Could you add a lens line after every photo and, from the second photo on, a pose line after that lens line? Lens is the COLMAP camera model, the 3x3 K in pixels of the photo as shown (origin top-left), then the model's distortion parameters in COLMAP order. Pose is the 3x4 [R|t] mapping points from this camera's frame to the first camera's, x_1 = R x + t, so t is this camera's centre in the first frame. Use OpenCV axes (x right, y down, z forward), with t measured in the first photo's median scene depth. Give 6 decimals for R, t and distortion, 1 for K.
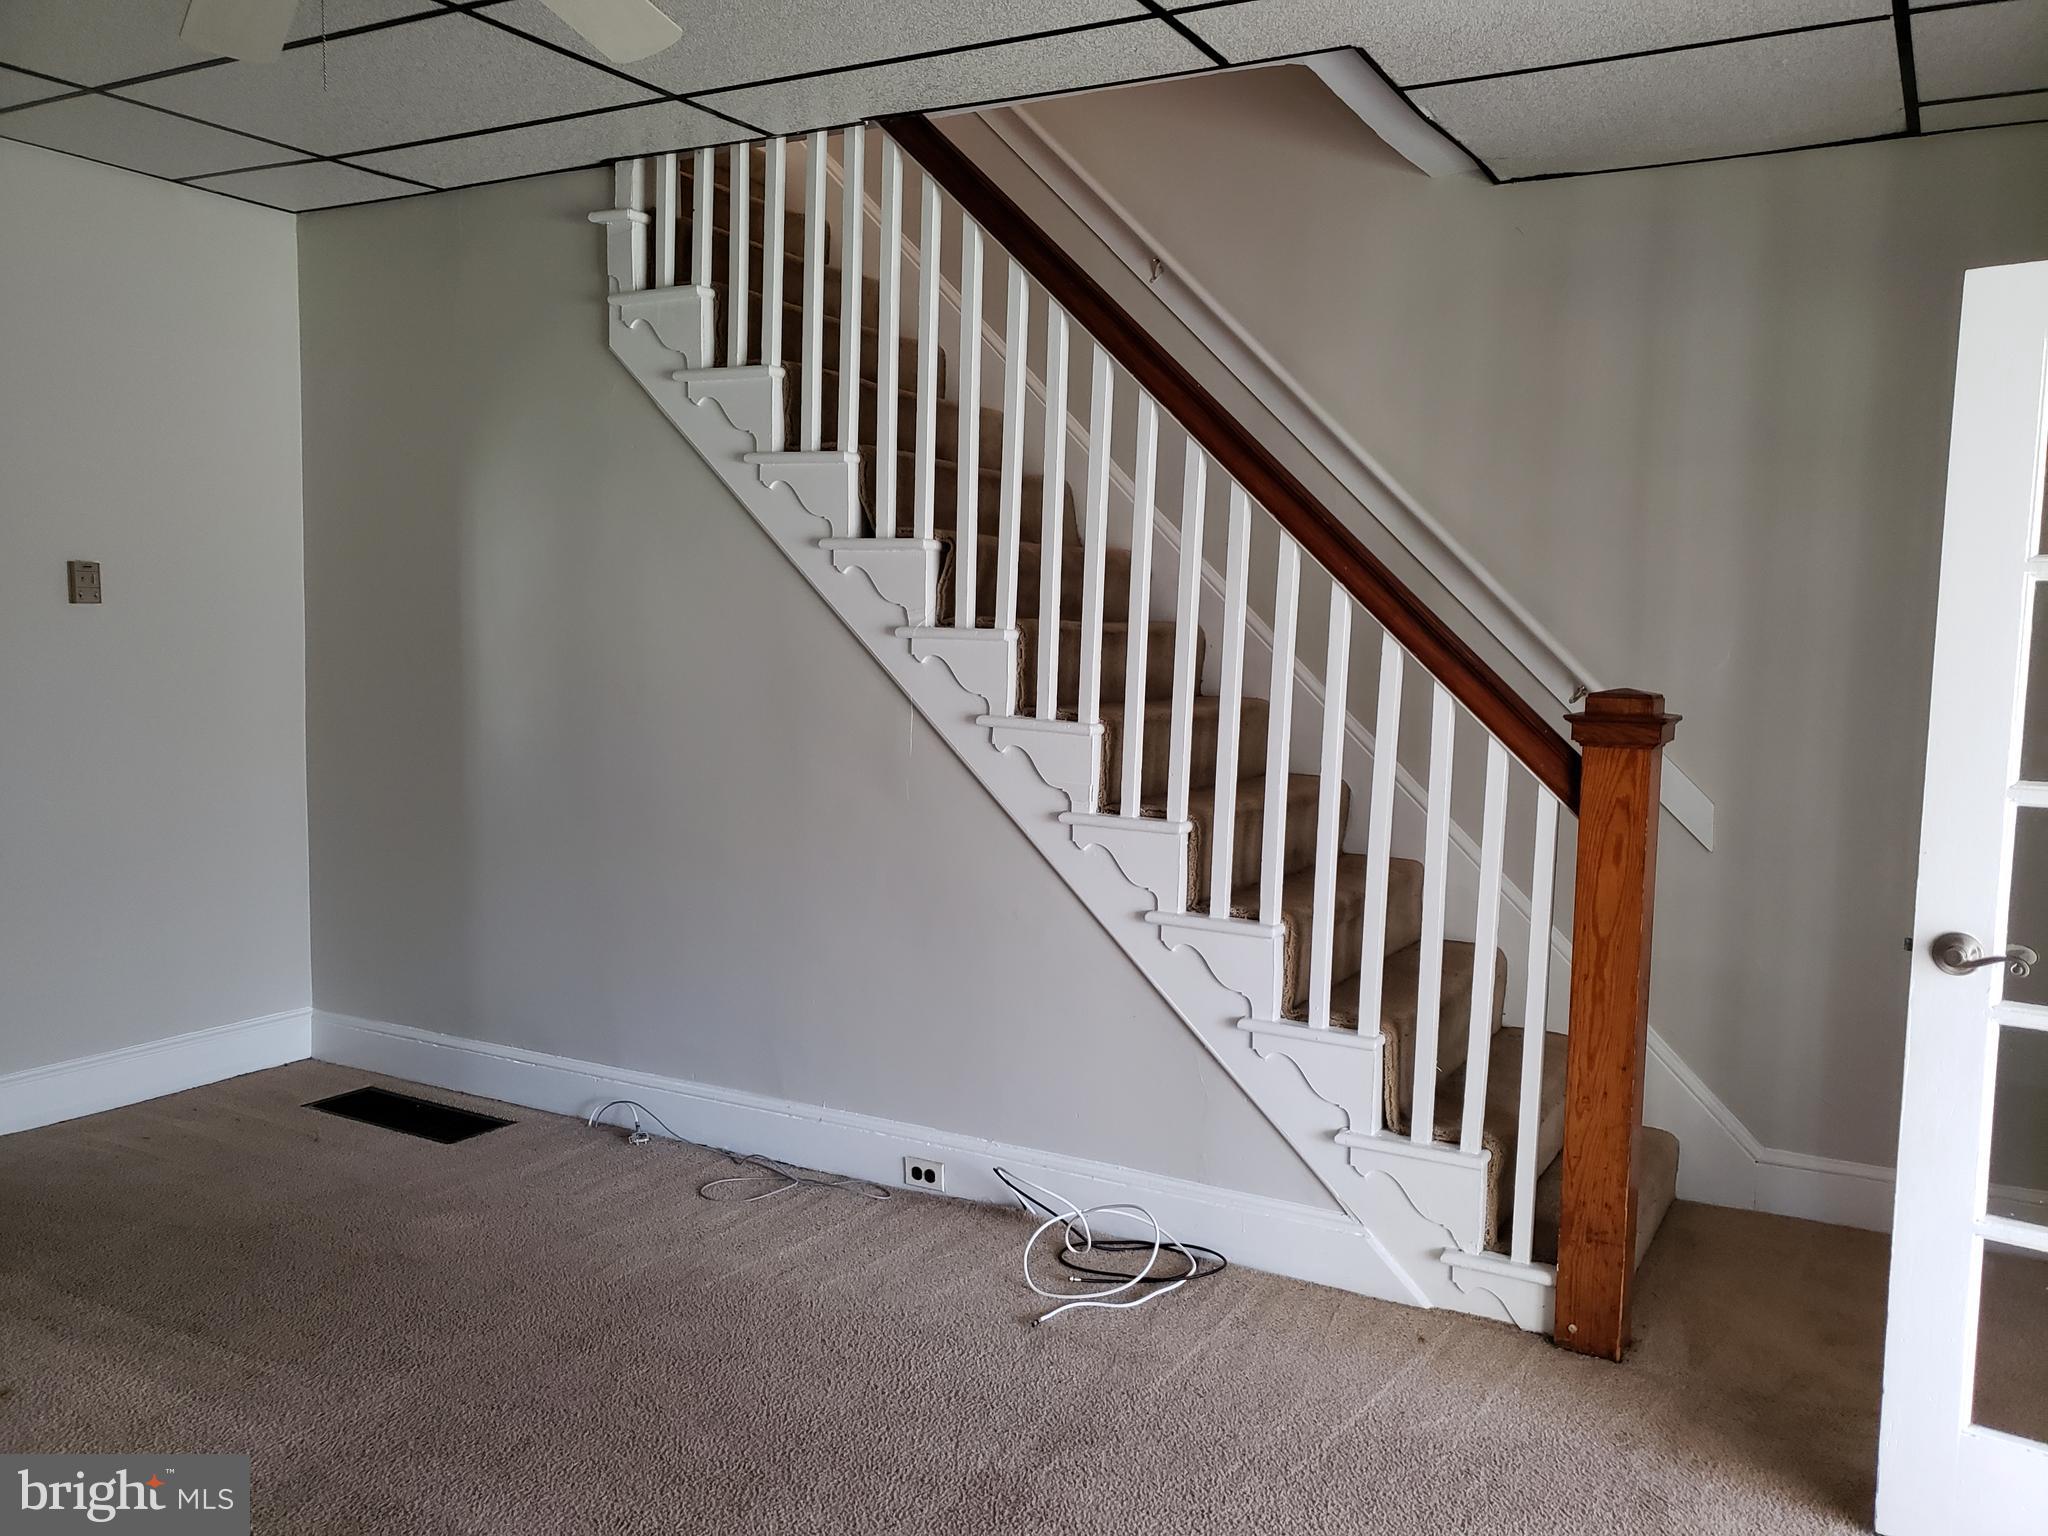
lens RADIAL K [[1617.8, 0, 1036.3], [0, 1617.8, 774.4], [0, 0, 1]] dist [0.029324, 0.013693]
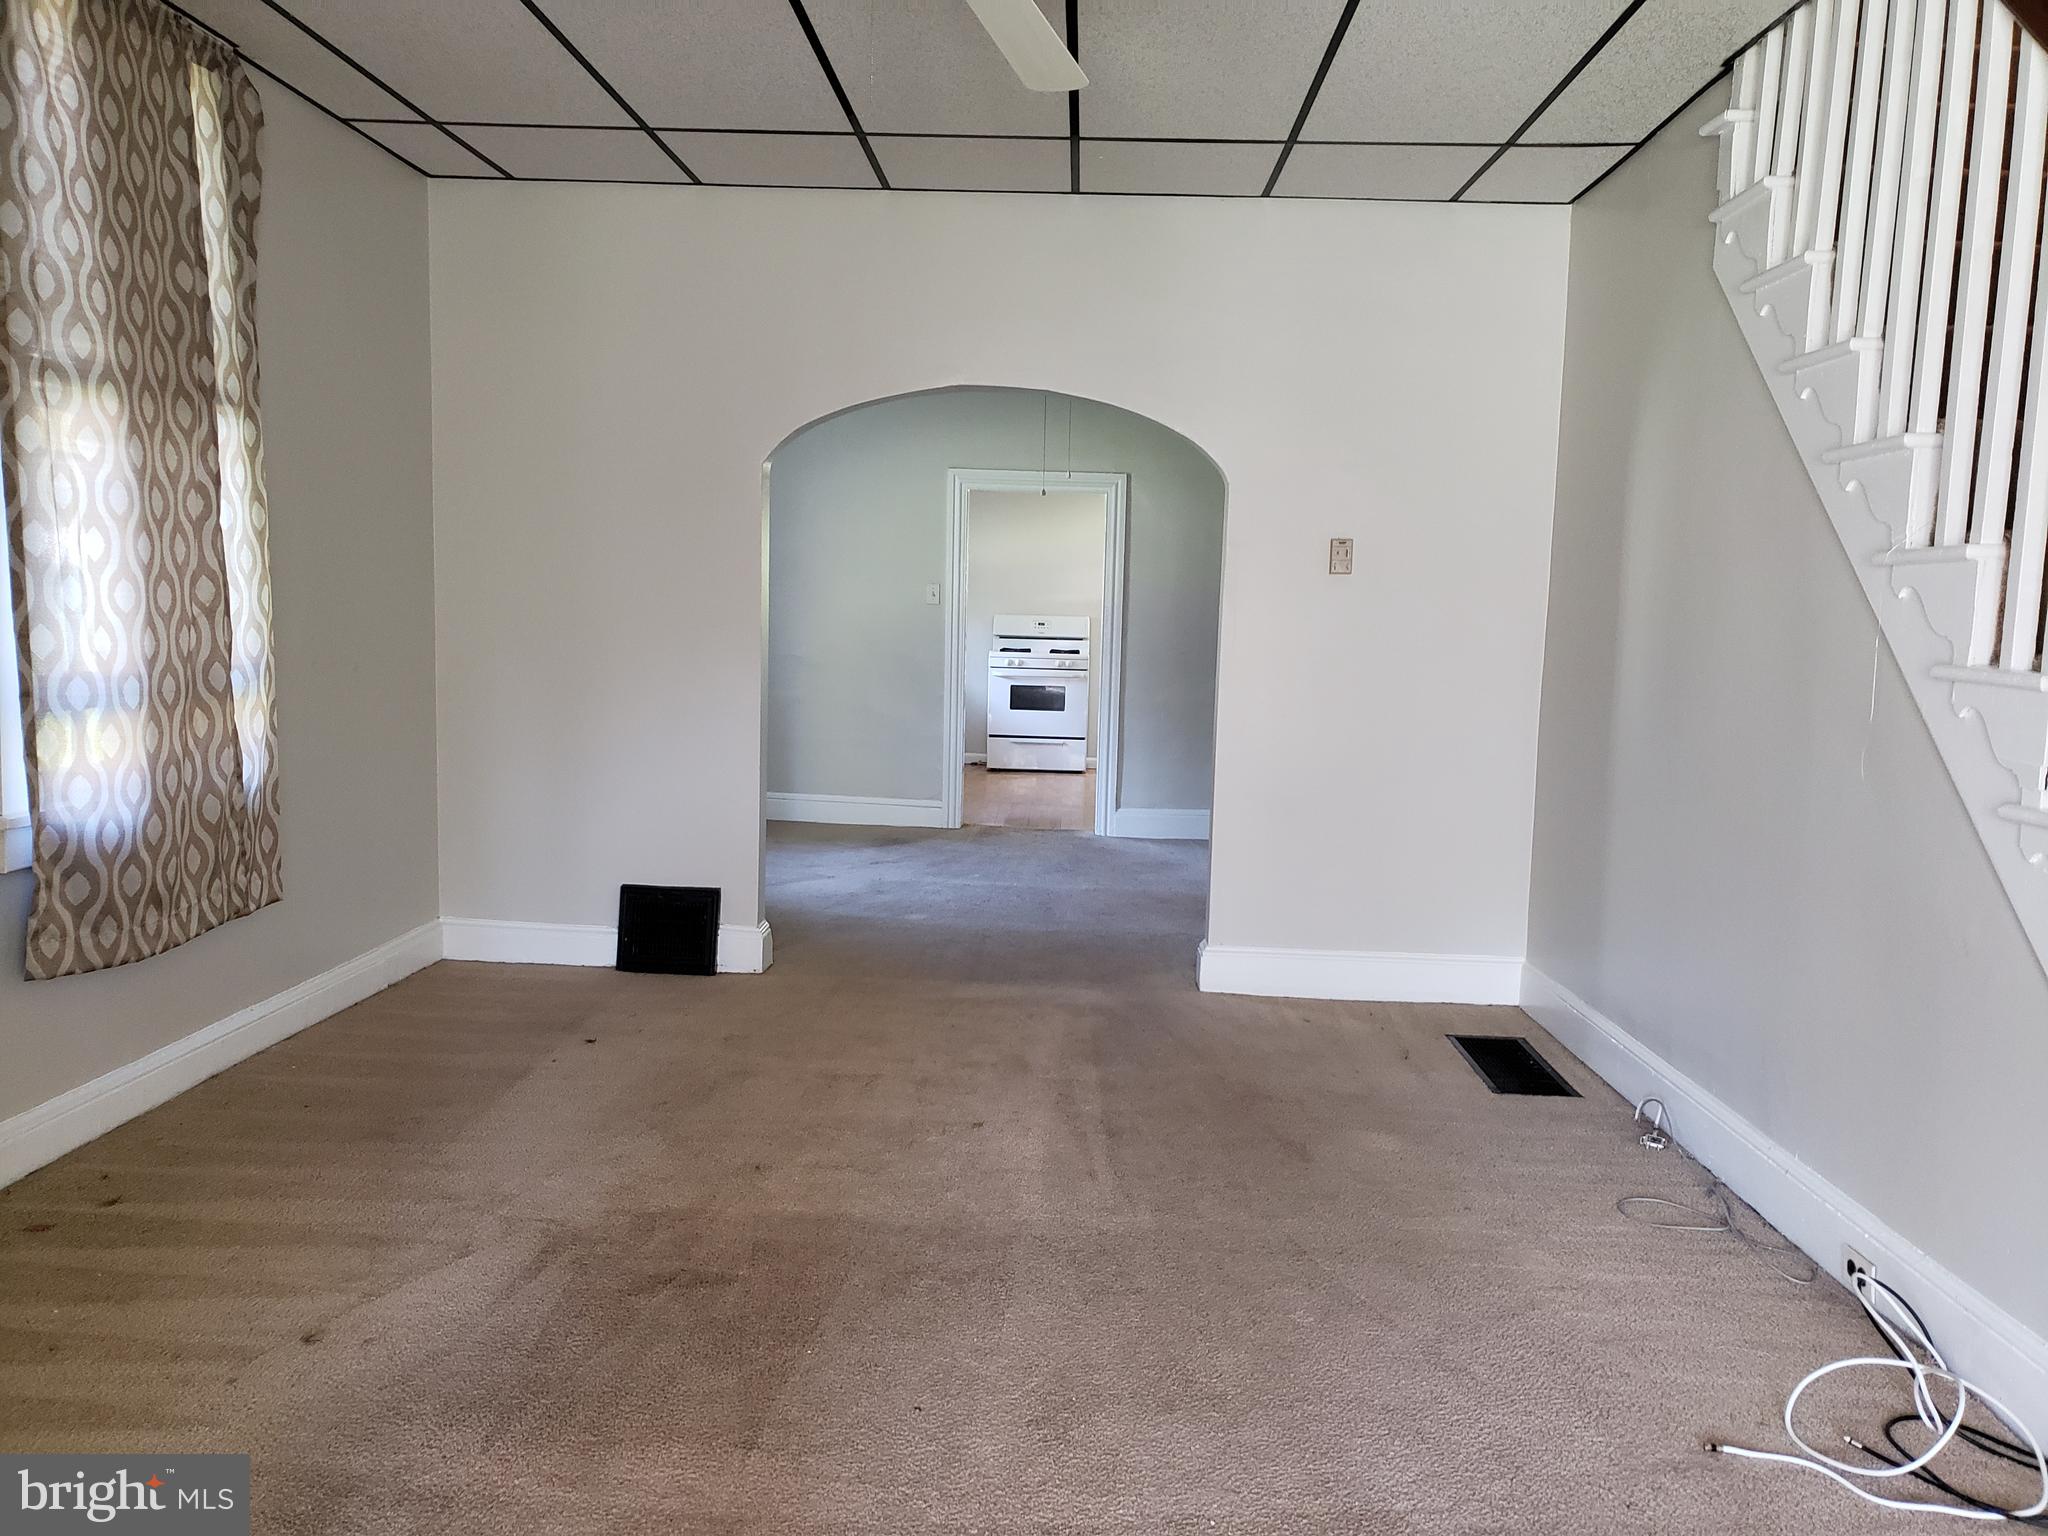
lens RADIAL K [[1617.8, 0, 1036.3], [0, 1617.8, 774.4], [0, 0, 1]] dist [0.029324, 0.013693]
pose [[0.463330, 0.074951, -0.883011, 0.389208], [-0.097235, 0.994701, 0.033410, 0.025047], [0.880835, 0.070379, 0.468162, 0.268716]]
